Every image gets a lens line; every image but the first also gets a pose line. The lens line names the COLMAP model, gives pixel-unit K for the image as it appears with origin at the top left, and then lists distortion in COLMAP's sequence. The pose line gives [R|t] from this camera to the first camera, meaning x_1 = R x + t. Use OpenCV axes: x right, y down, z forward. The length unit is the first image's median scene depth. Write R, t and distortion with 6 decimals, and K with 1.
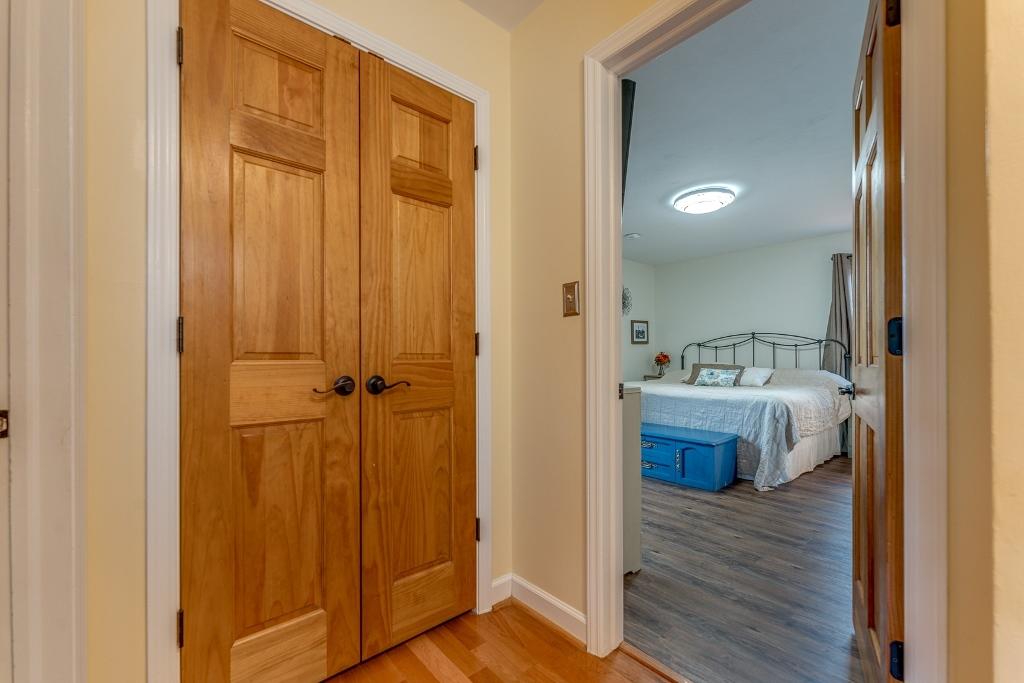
lens RADIAL K [[411.1, 0, 509.1], [0, 411.1, 341.3], [0, 0, 1]] dist [-0.000262, -0.000194]
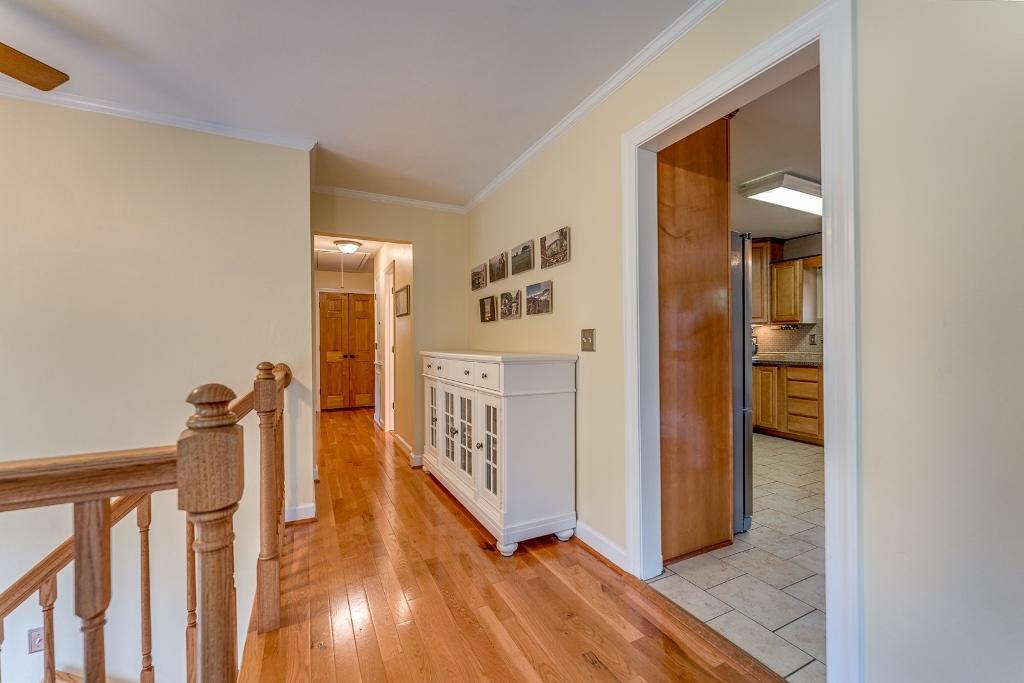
lens RADIAL K [[411.1, 0, 506.3], [0, 411.1, 335.2], [0, 0, 1]] dist [-0.000262, -0.000194]
pose [[0.967000, -0.011003, -0.254537, 2.875024], [0.008568, 0.999906, -0.010671, -0.089133], [0.254631, 0.008138, 0.967004, -3.523526]]
